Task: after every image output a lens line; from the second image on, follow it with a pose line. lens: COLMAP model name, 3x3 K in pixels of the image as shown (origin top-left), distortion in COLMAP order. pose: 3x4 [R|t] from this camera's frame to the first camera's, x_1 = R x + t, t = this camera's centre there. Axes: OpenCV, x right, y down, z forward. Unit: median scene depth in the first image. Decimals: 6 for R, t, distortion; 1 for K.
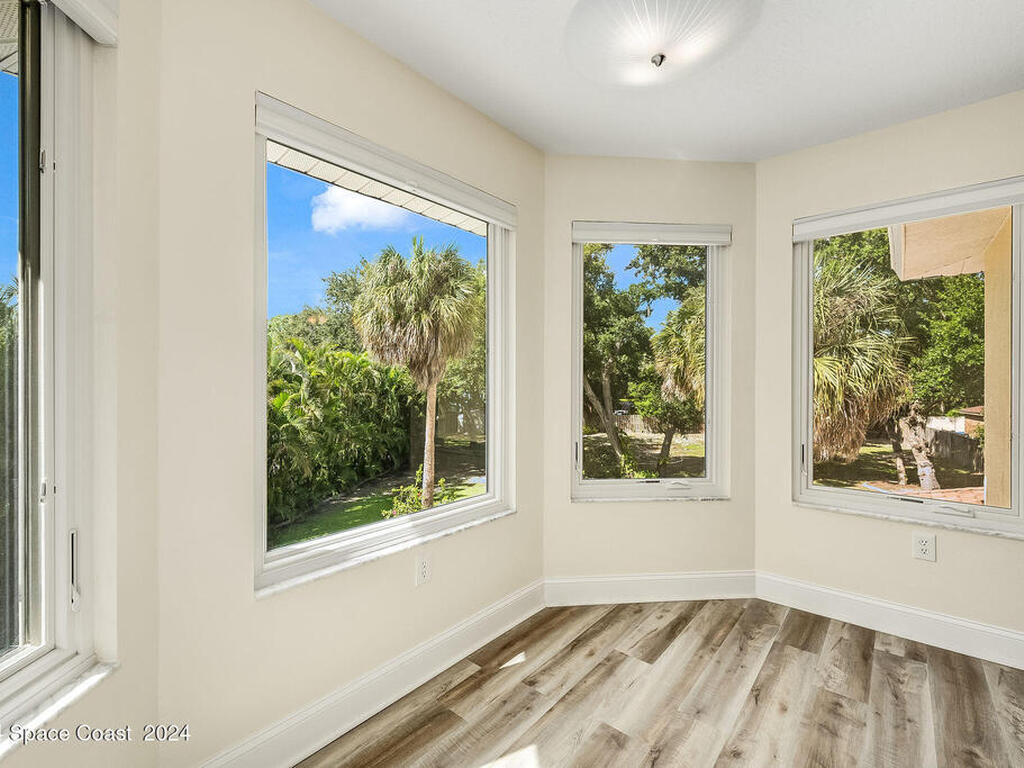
lens RADIAL K [[441.9, 0, 544.8], [0, 441.9, 381.4], [0, 0, 1]] dist [0.000135, -0.000057]
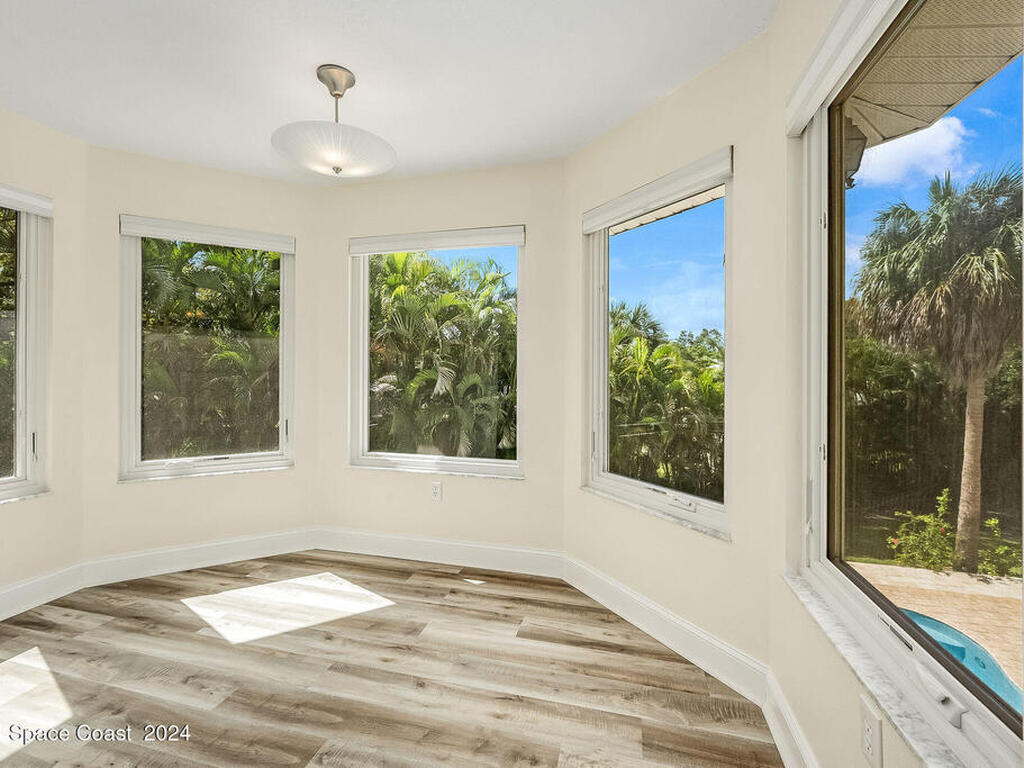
lens RADIAL K [[455.0, 0, 508.7], [0, 455.0, 382.8], [0, 0, 1]] dist [0.001860, 0.000160]
pose [[0.436832, 0.023878, -0.899226, 1.101878], [-0.005961, 0.999703, 0.023651, 0.007371], [0.899523, -0.004971, 0.436844, 0.470758]]
